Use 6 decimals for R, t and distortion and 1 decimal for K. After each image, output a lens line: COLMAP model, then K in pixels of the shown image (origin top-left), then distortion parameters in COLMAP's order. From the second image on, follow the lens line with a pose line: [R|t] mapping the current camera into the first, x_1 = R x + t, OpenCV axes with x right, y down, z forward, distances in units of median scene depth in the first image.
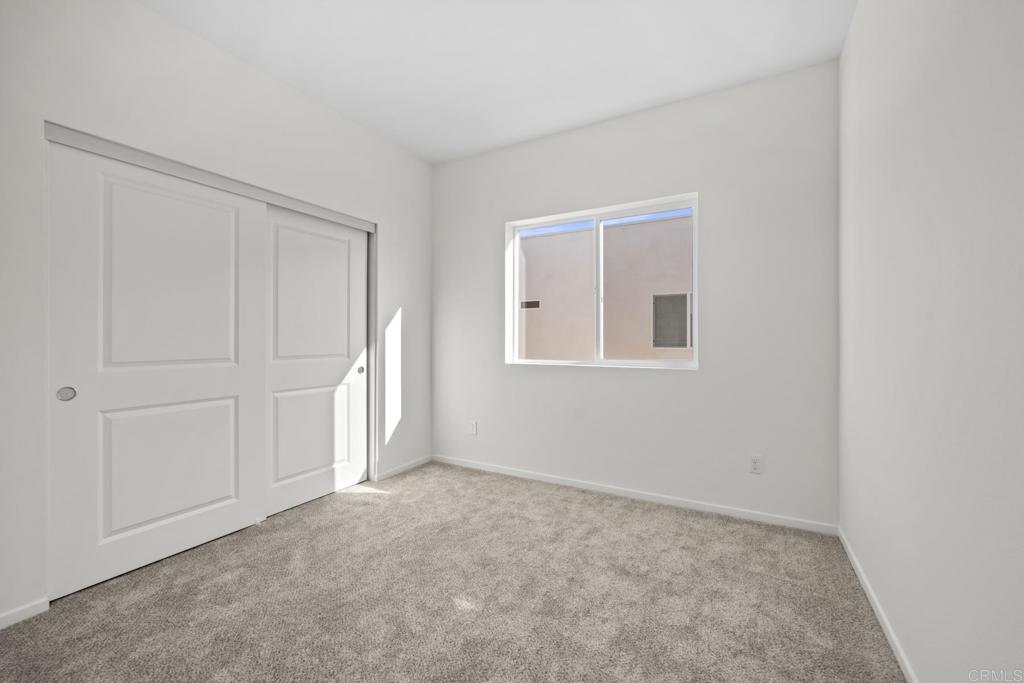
lens RADIAL K [[410.8, 0, 513.8], [0, 410.8, 337.0], [0, 0, 1]] dist [-0.000233, -0.000128]
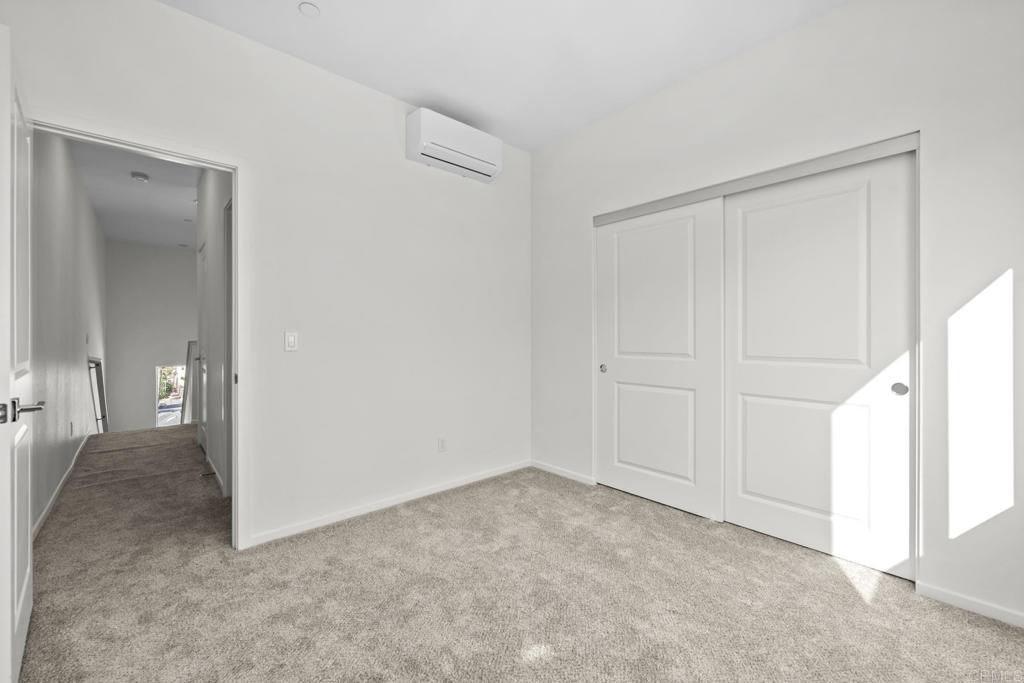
lens RADIAL K [[410.8, 0, 513.8], [0, 410.8, 337.0], [0, 0, 1]] dist [-0.000233, -0.000128]
pose [[-0.320493, 0.002157, -0.947248, 0.417055], [0.006535, 0.999979, 0.000067, 0.001550], [0.947228, -0.006169, -0.320501, 0.743641]]
